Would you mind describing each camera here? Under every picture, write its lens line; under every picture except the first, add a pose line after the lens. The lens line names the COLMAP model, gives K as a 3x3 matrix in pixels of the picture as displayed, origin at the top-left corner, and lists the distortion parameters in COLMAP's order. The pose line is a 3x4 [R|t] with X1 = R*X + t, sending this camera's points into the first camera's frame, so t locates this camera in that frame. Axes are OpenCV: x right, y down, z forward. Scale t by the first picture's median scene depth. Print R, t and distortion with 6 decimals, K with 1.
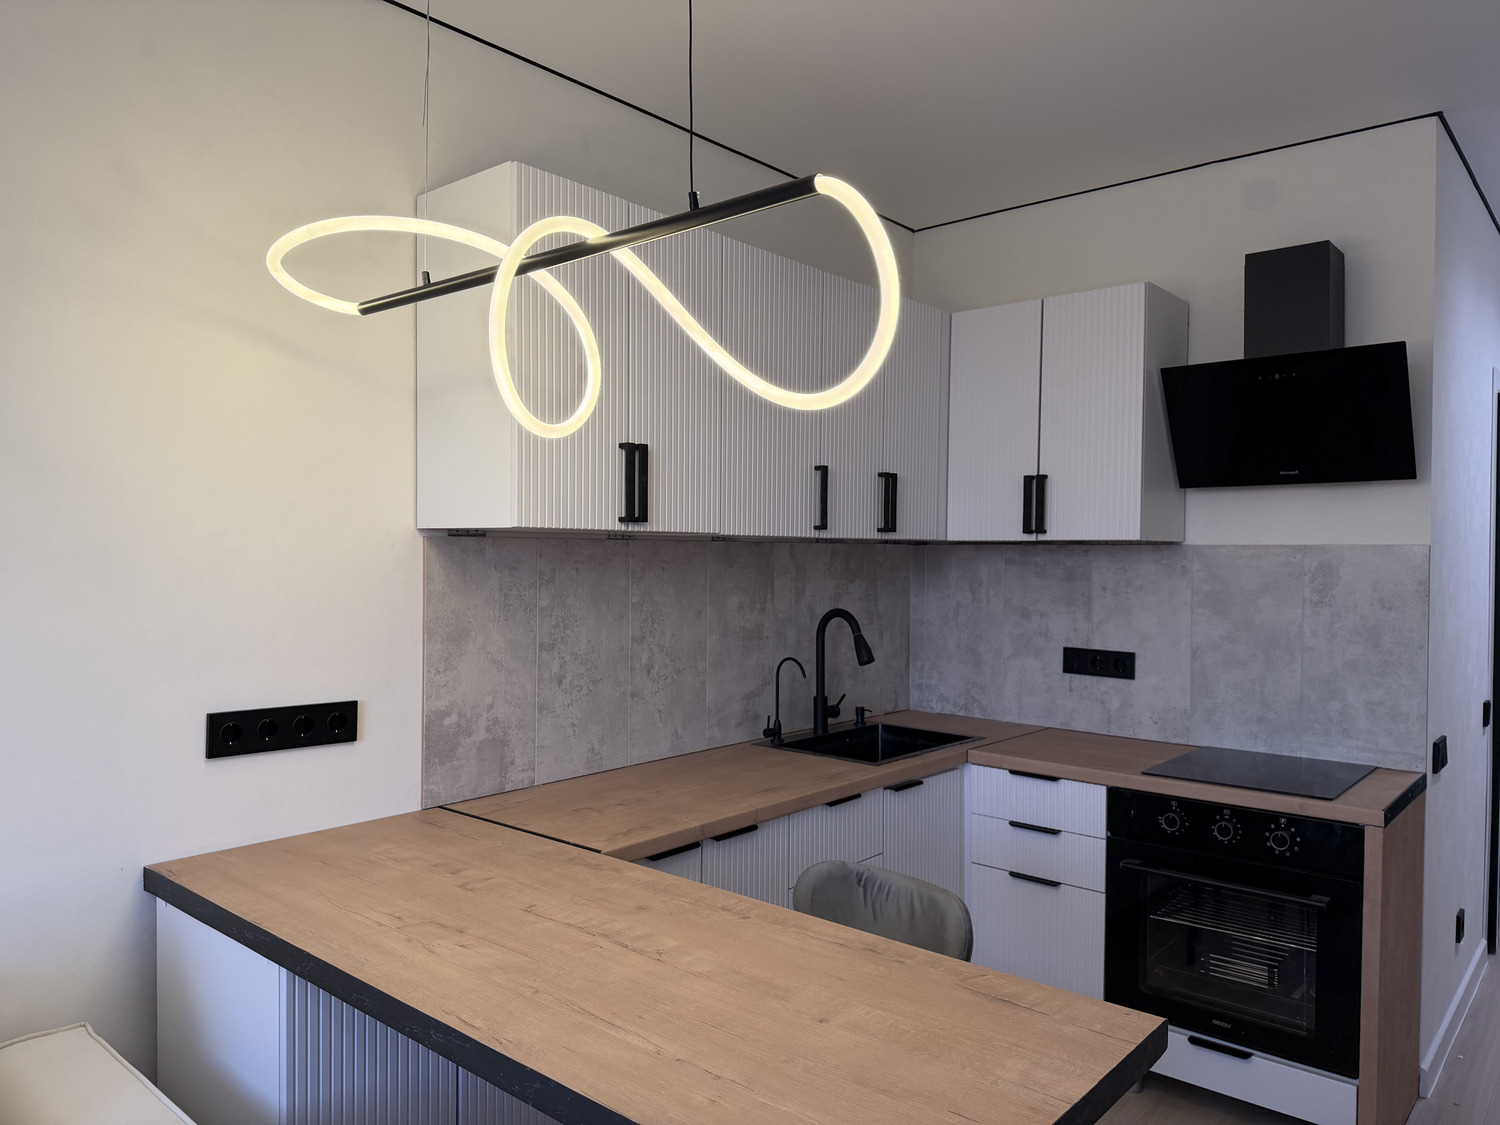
lens RADIAL K [[1044.9, 0, 742.1], [0, 1044.9, 569.8], [0, 0, 1]] dist [0.076186, -0.108509]
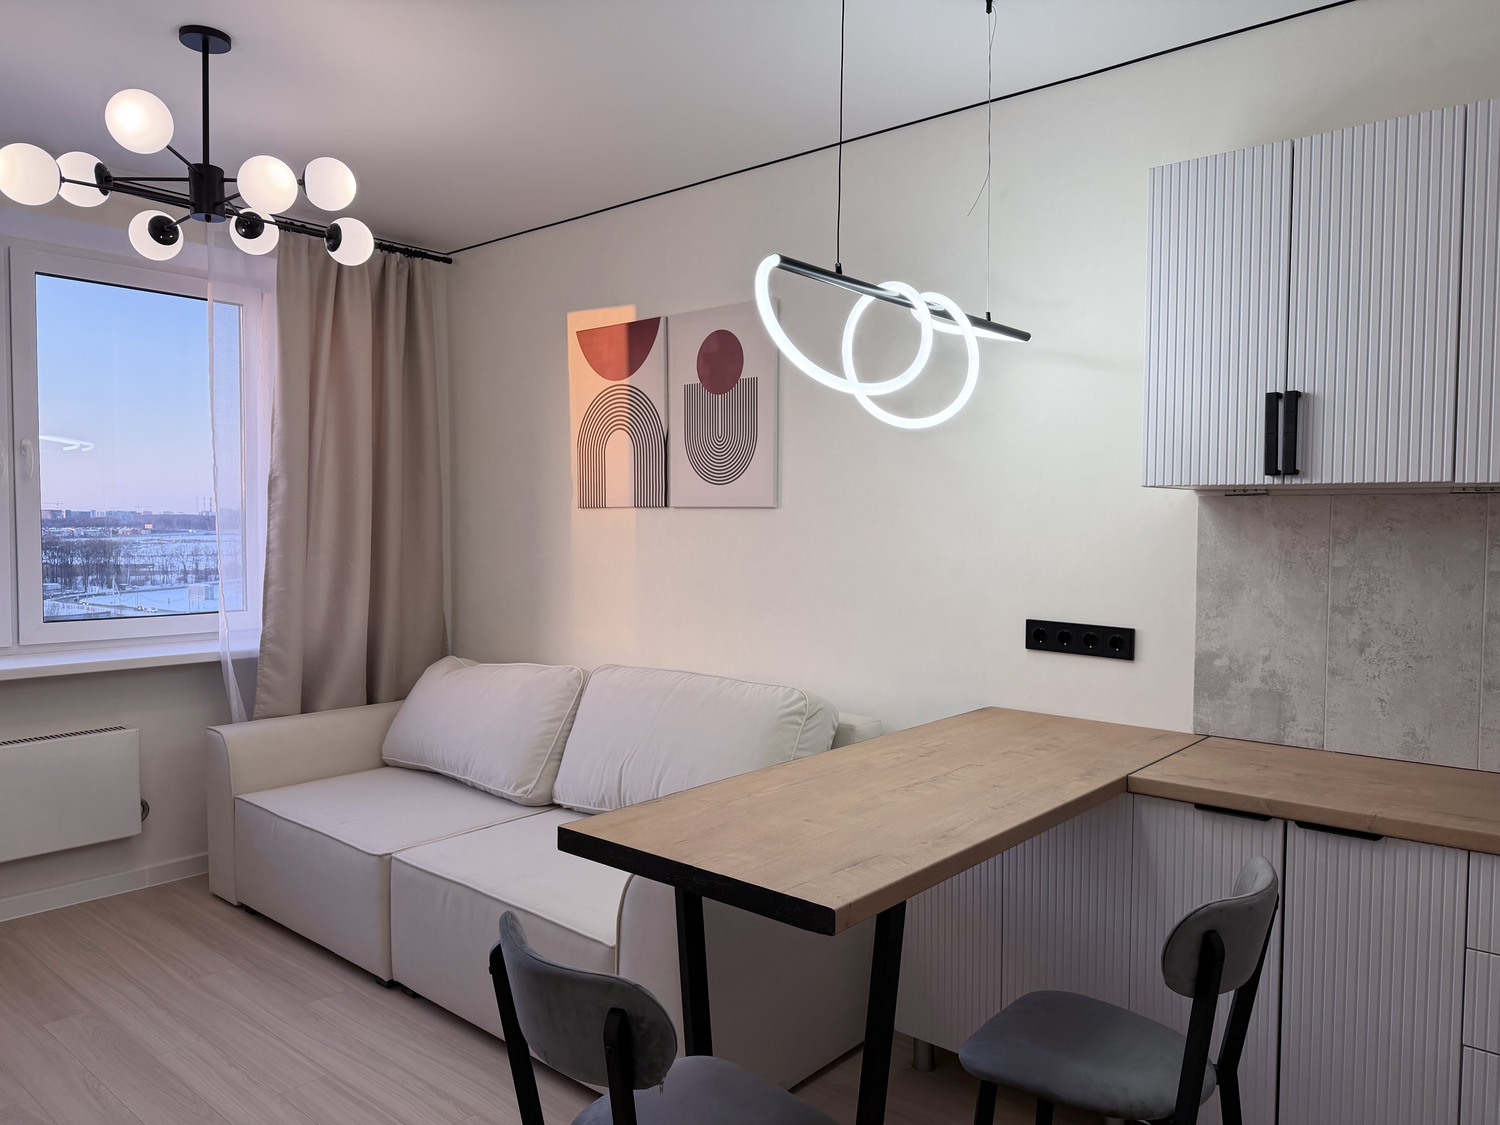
lens RADIAL K [[1044.9, 0, 750.0], [0, 1044.9, 566.5], [0, 0, 1]] dist [0.076186, -0.108509]
pose [[0.005748, 0.036408, -0.999320, 0.674193], [-0.022648, 0.999085, 0.036269, 0.010502], [0.999727, 0.022424, 0.006568, 0.400929]]
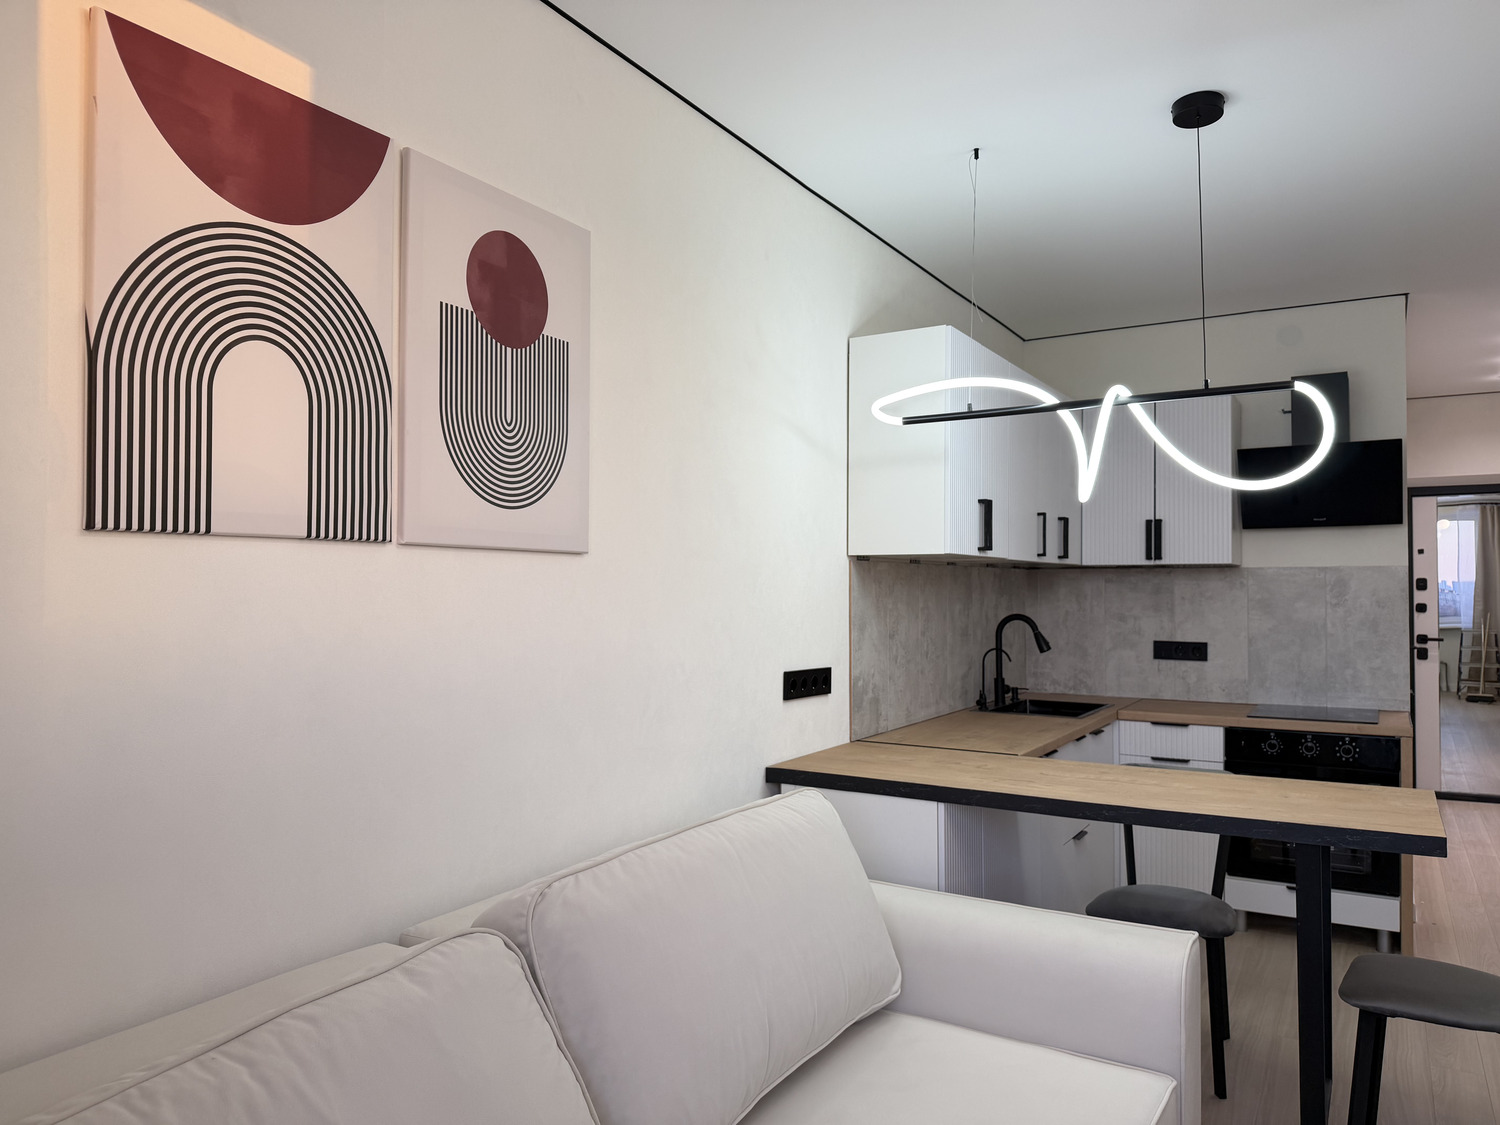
lens RADIAL K [[1044.9, 0, 750.0], [0, 1044.9, 571.1], [0, 0, 1]] dist [0.076186, -0.108509]
pose [[0.983696, -0.003494, 0.179803, -0.566002], [0.009533, 0.999419, -0.032737, 0.025063], [-0.179584, 0.033918, 0.983158, -0.353451]]
